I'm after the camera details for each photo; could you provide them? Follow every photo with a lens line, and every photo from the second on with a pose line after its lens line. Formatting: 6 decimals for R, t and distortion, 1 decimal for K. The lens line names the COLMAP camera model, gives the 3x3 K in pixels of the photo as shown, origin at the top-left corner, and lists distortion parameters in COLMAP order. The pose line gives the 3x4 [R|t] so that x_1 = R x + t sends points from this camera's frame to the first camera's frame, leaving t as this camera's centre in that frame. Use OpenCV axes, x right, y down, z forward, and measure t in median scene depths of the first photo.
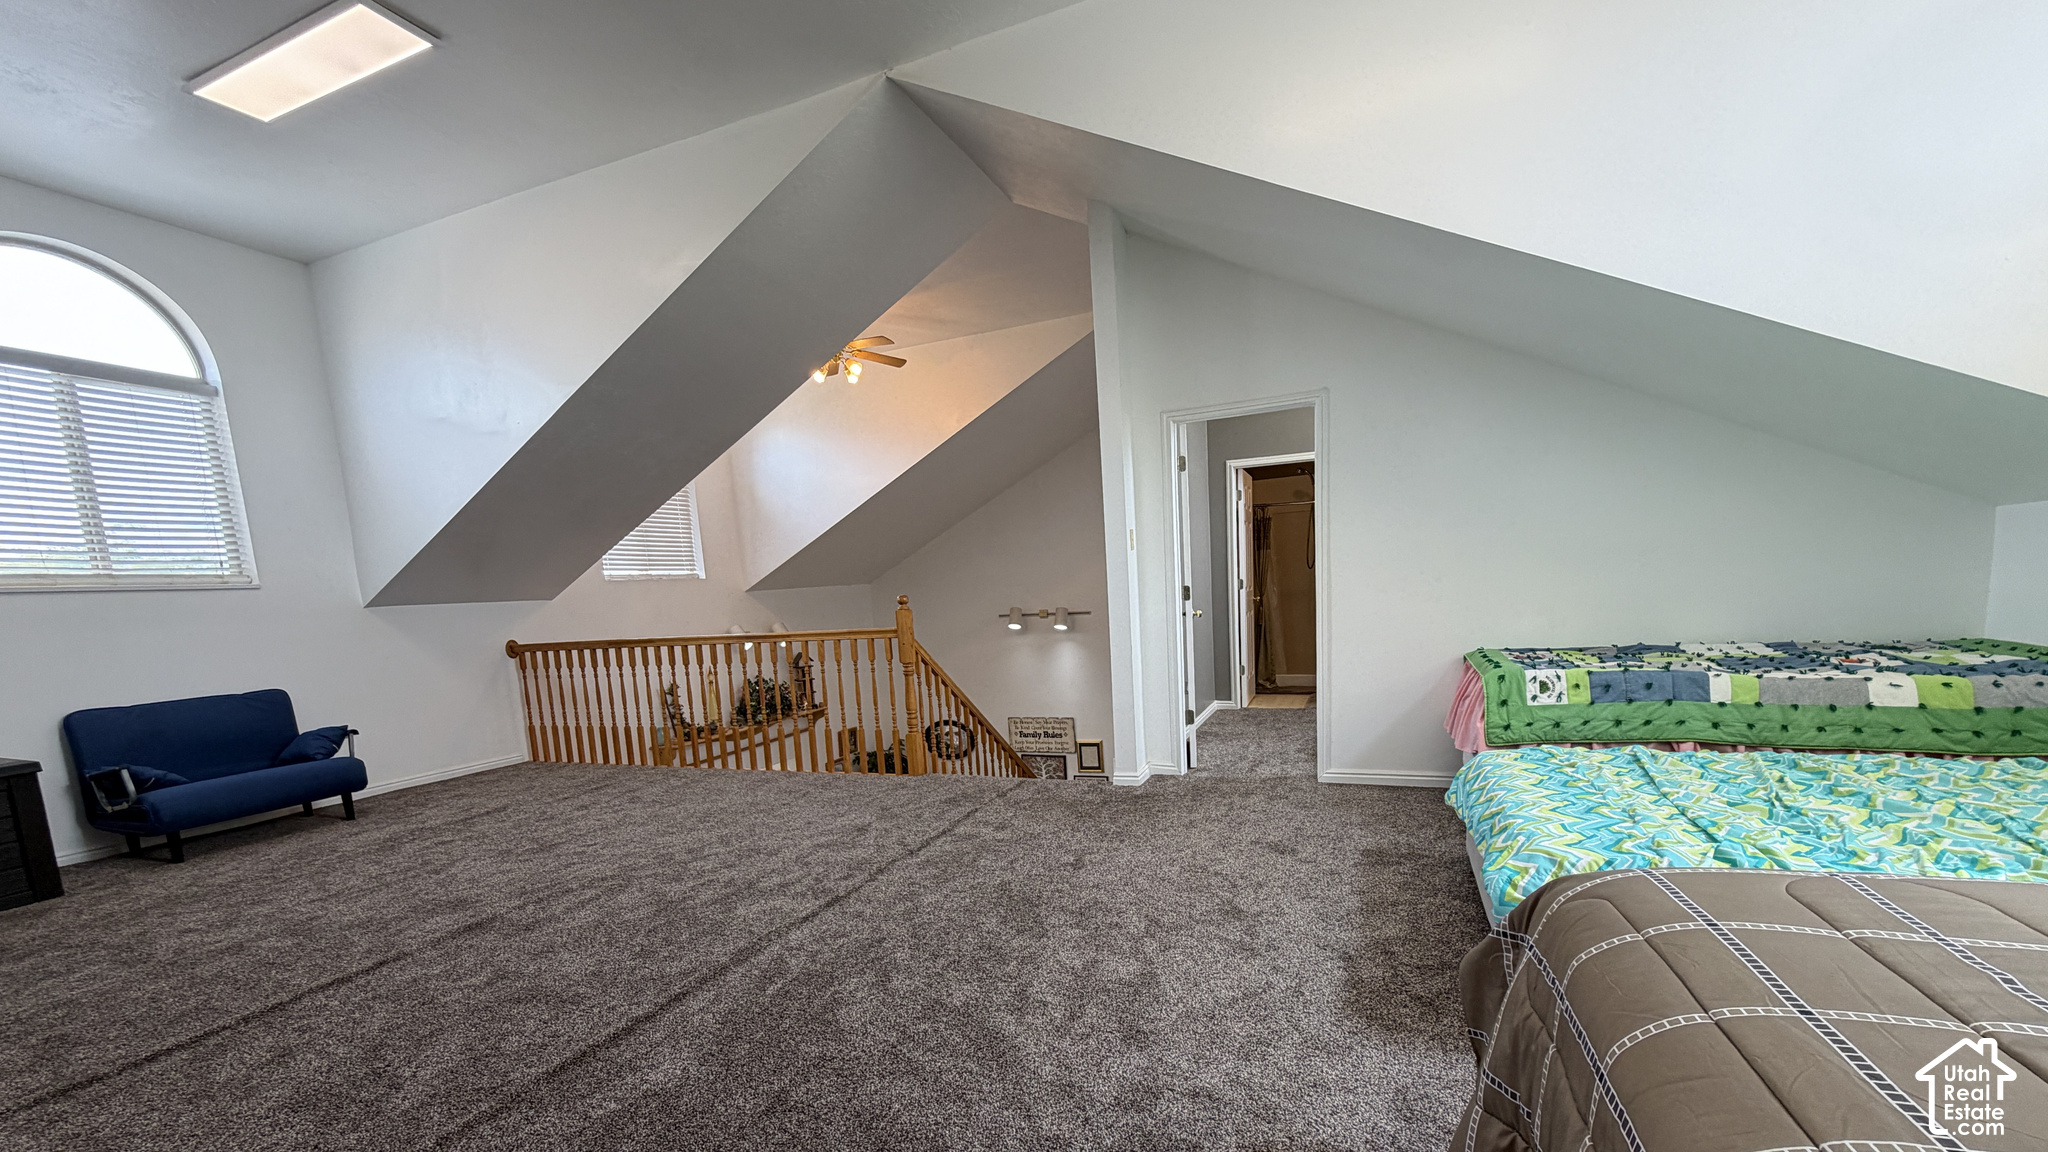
lens RADIAL K [[824.8, 0, 1023.0], [0, 824.8, 581.9], [0, 0, 1]] dist [-0.000499, -0.000059]
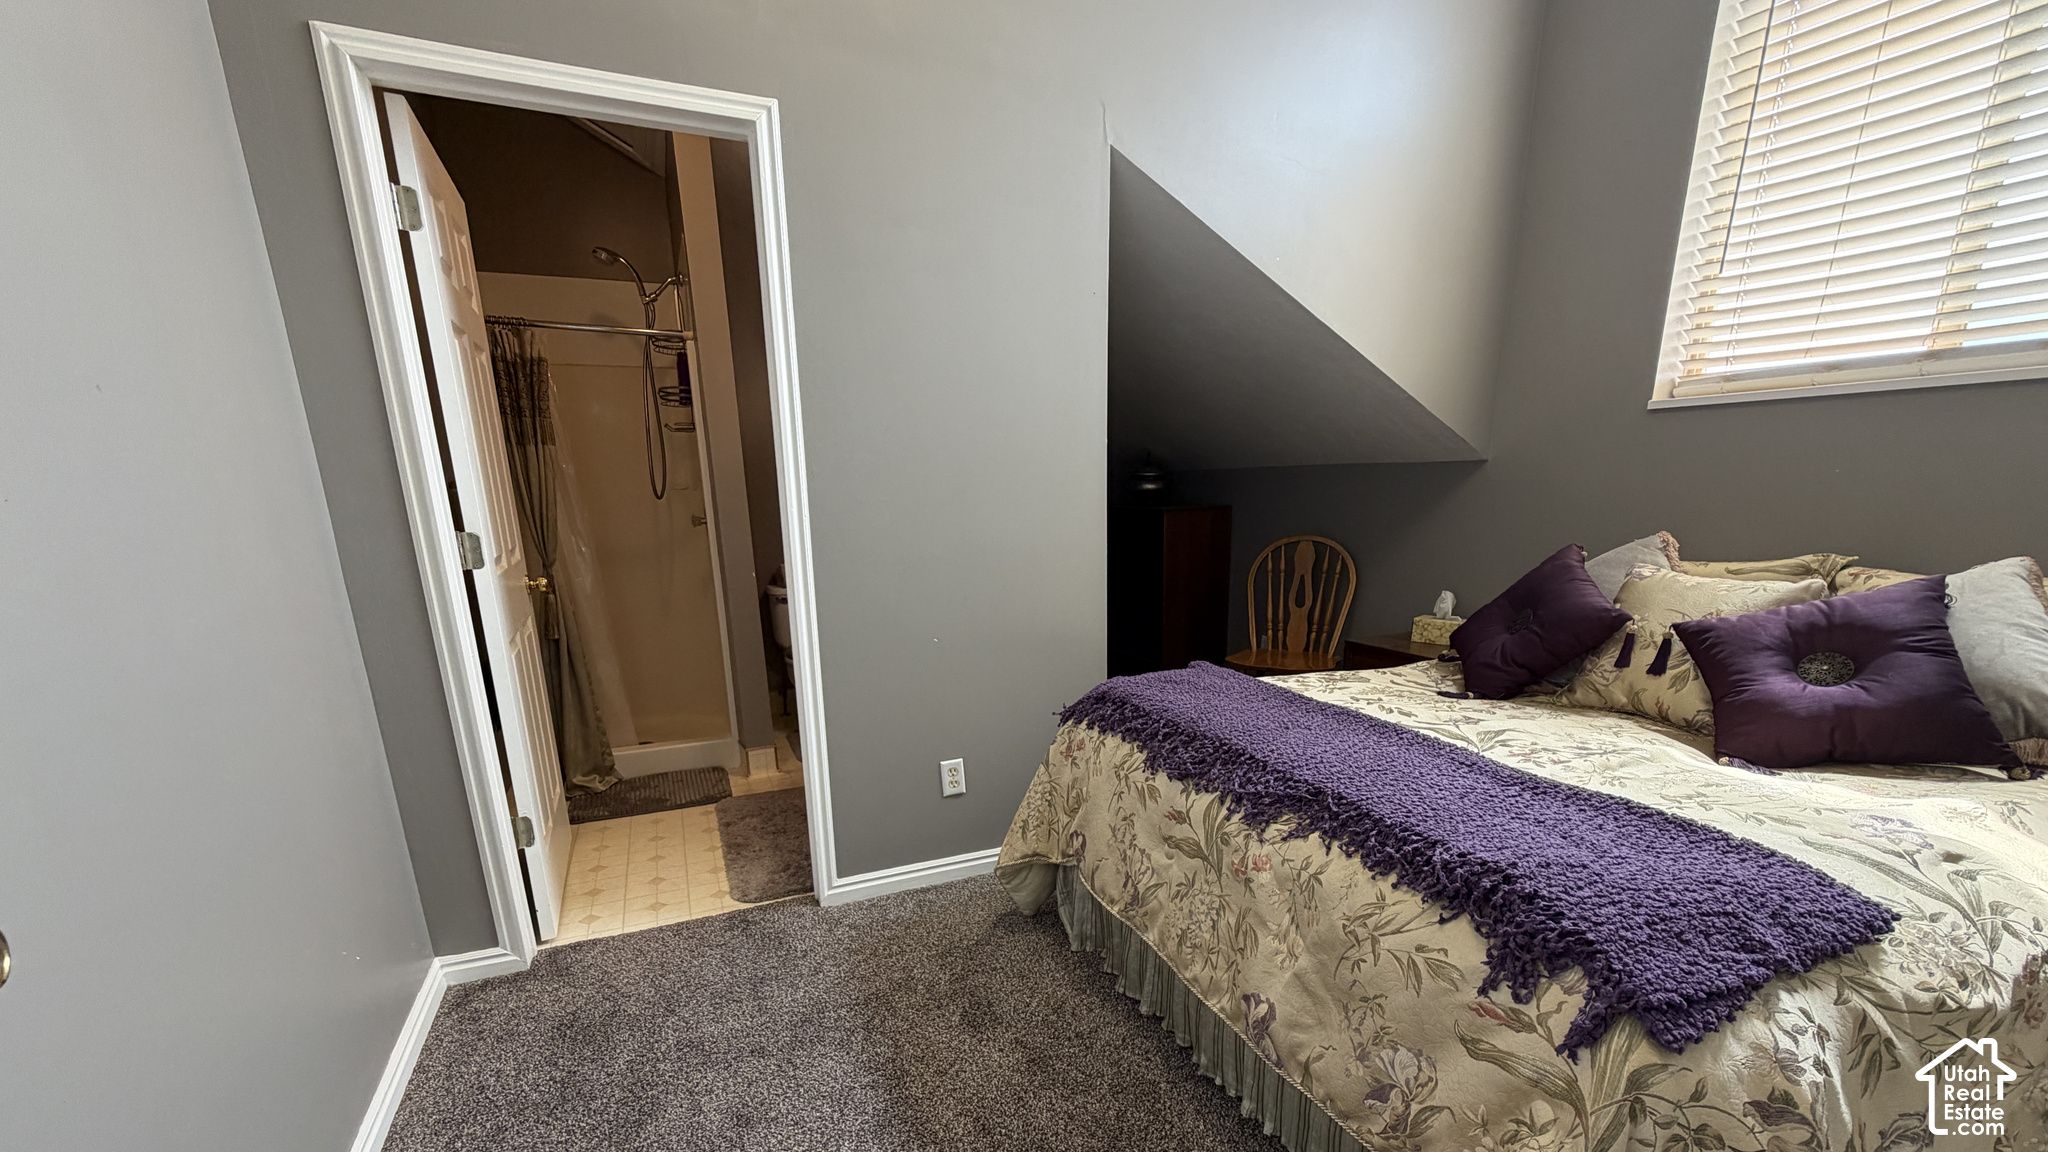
lens RADIAL K [[824.8, 0, 1023.0], [0, 824.8, 581.9], [0, 0, 1]] dist [-0.000499, -0.000059]
pose [[0.675695, -0.143247, 0.723130, 0.182545], [0.076962, 0.989286, 0.124056, -0.006713], [-0.733153, -0.028170, 0.679480, 0.657642]]
